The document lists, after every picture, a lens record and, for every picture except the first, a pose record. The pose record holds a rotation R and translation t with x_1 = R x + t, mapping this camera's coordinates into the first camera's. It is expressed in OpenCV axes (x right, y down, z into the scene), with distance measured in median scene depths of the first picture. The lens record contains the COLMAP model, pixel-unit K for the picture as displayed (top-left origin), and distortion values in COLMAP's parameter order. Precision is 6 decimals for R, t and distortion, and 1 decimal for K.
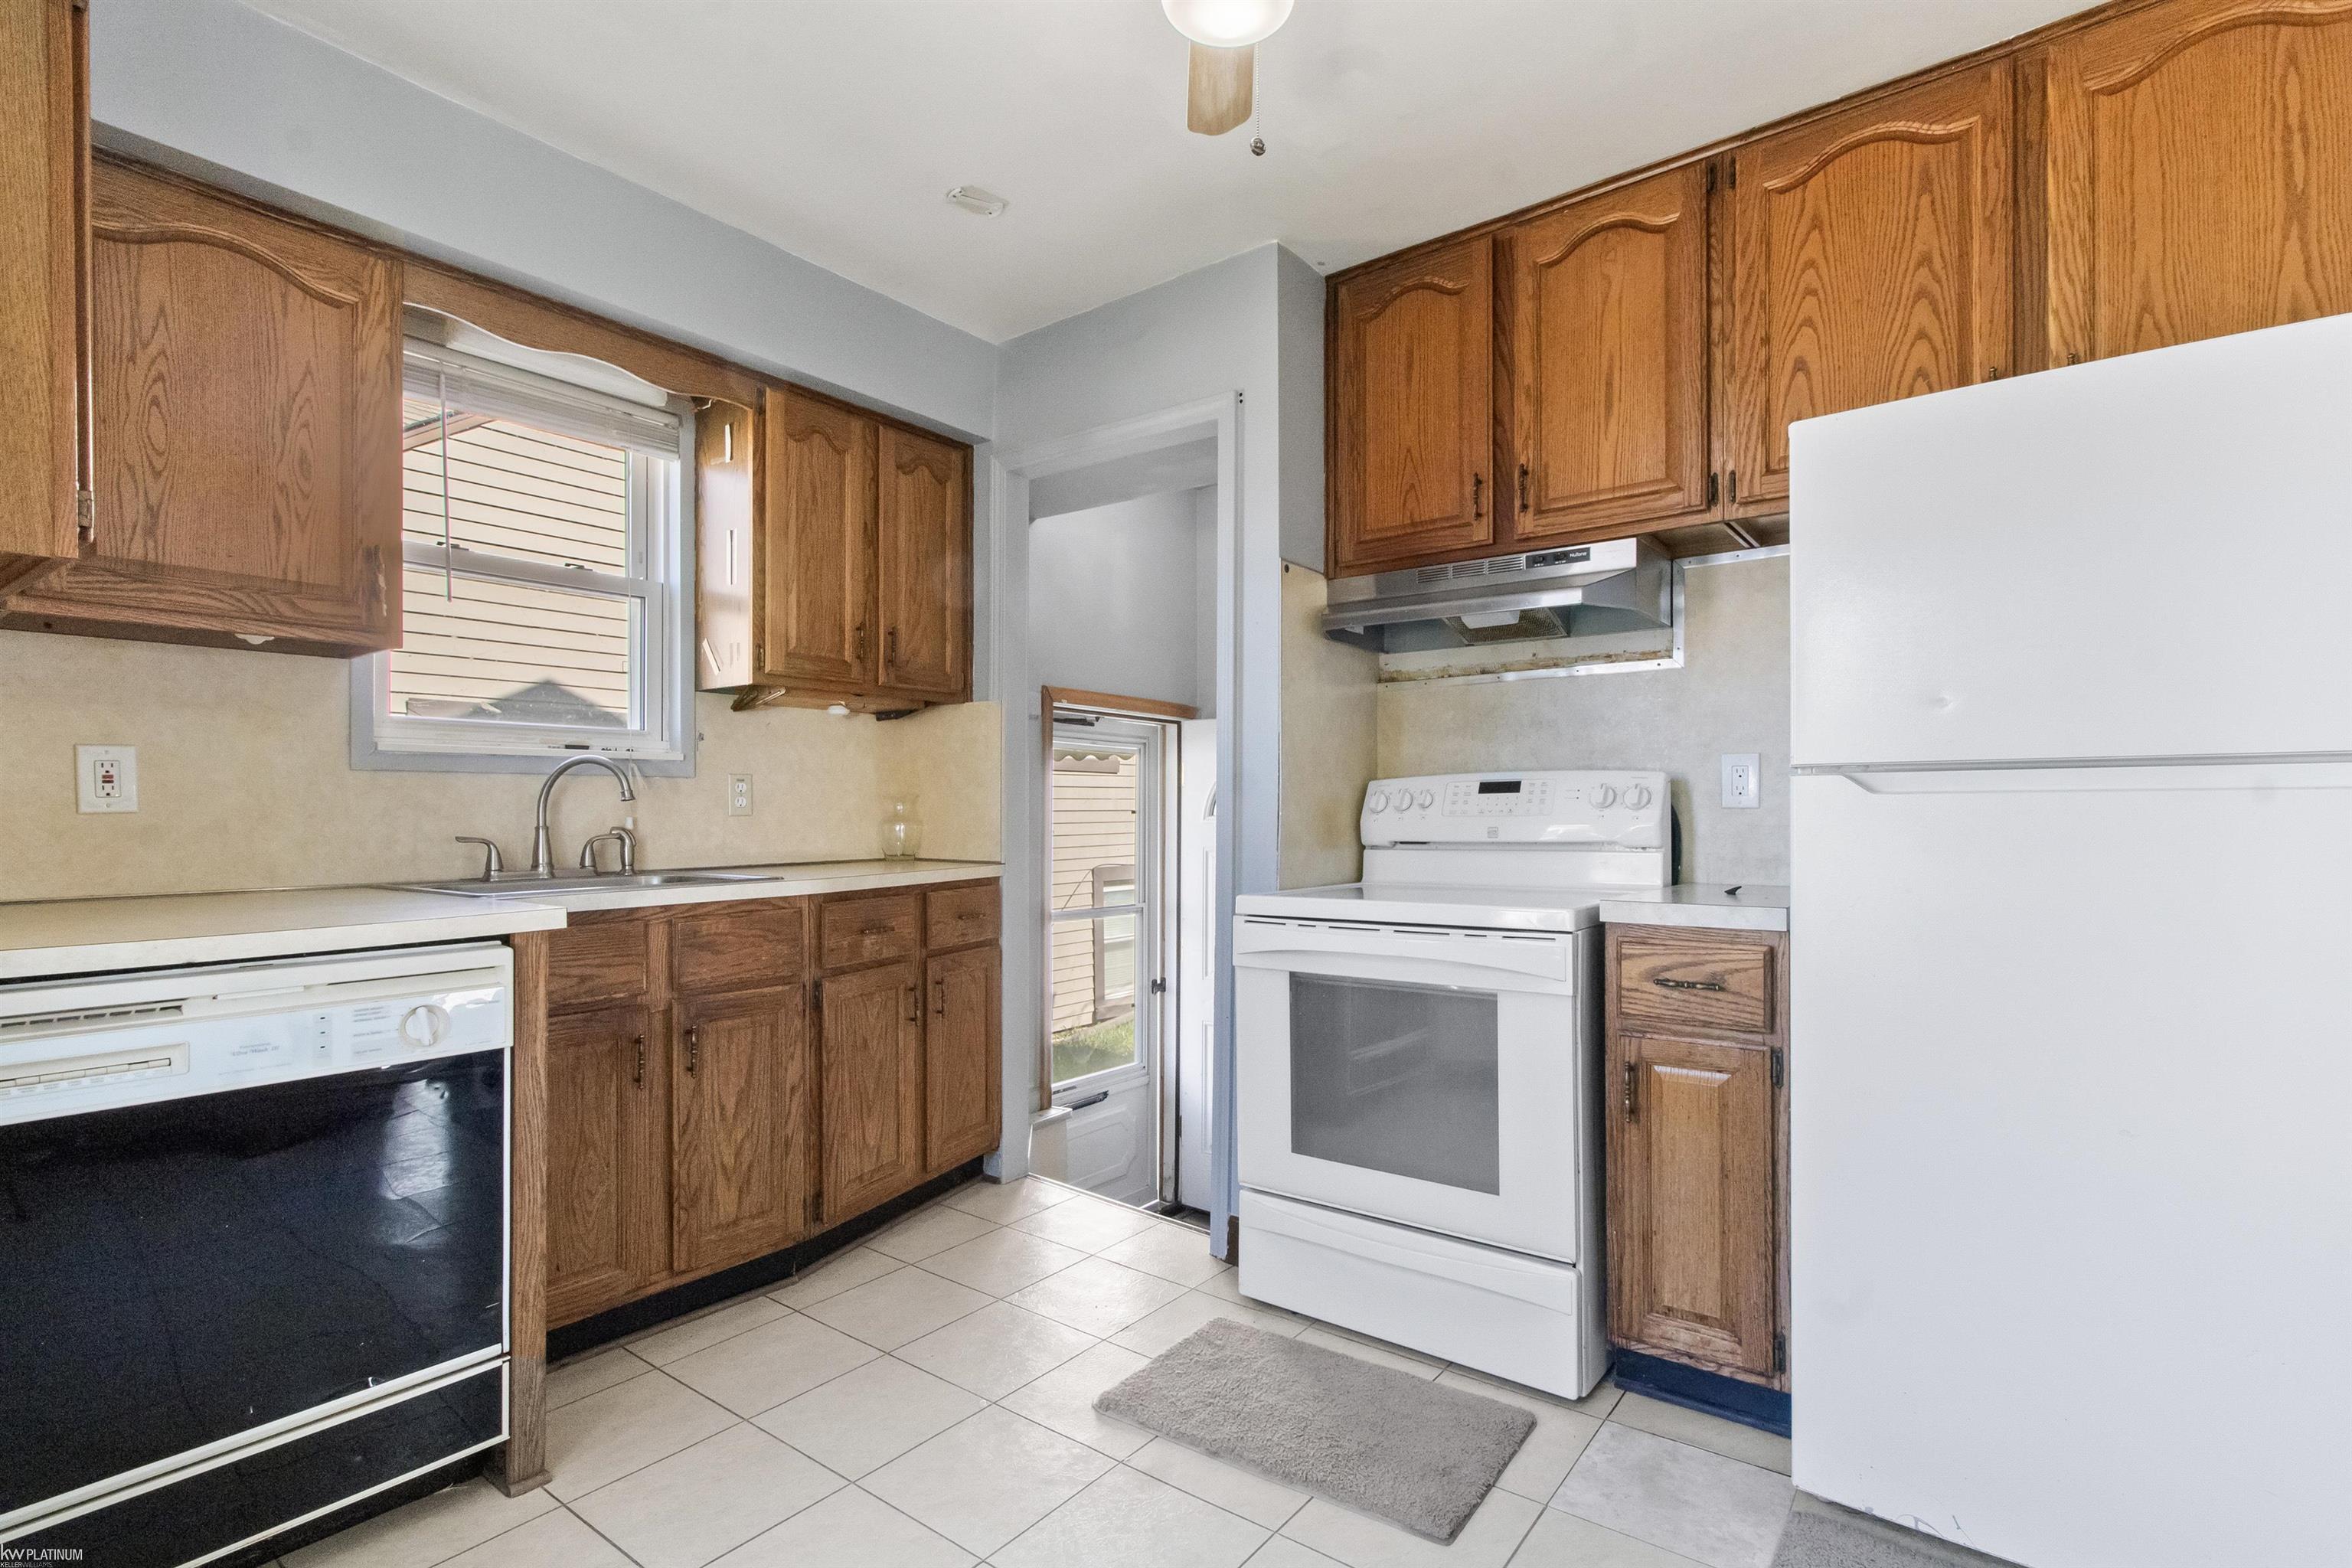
lens RADIAL K [[1106.7, 0, 1181.0], [0, 1106.7, 809.4], [0, 0, 1]] dist [0.008568, -0.000032]
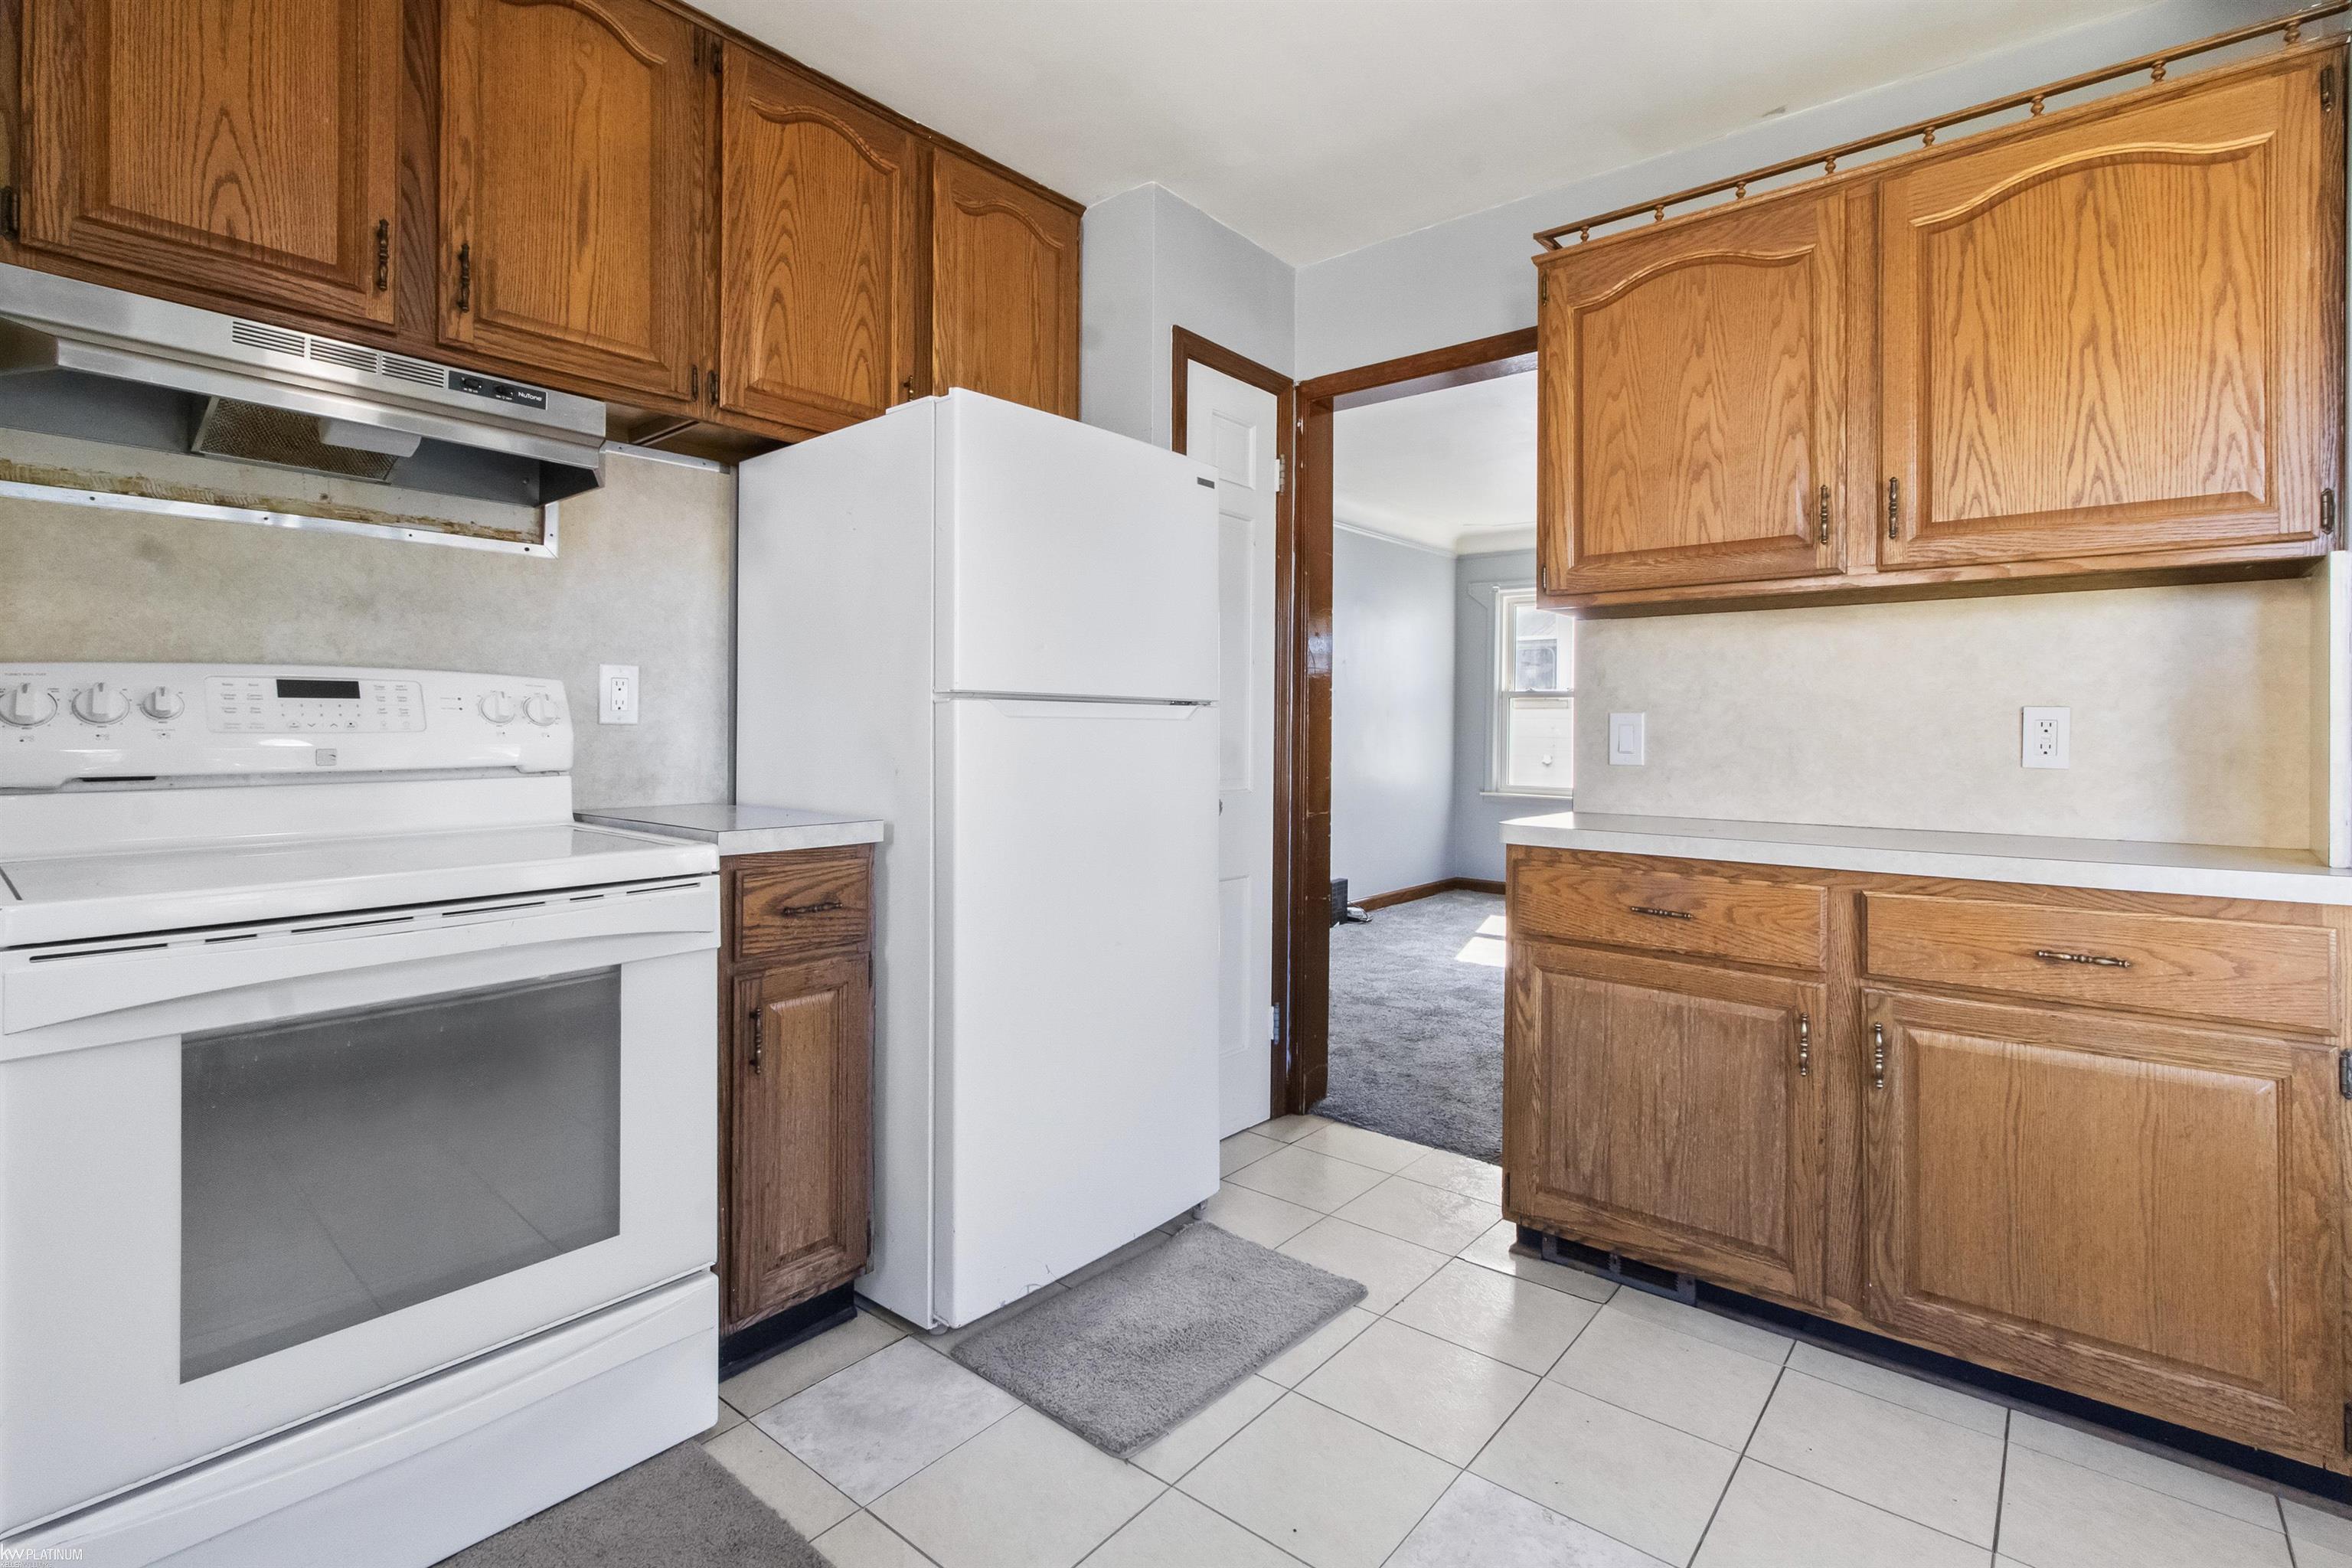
lens RADIAL K [[1106.7, 0, 1178.9], [0, 1106.7, 725.7], [0, 0, 1]] dist [0.008568, -0.000032]
pose [[0.043517, 0.007893, 0.999021, -0.472537], [-0.010705, 0.999915, -0.007434, 0.001831], [-0.998995, -0.010372, 0.043598, 0.605933]]
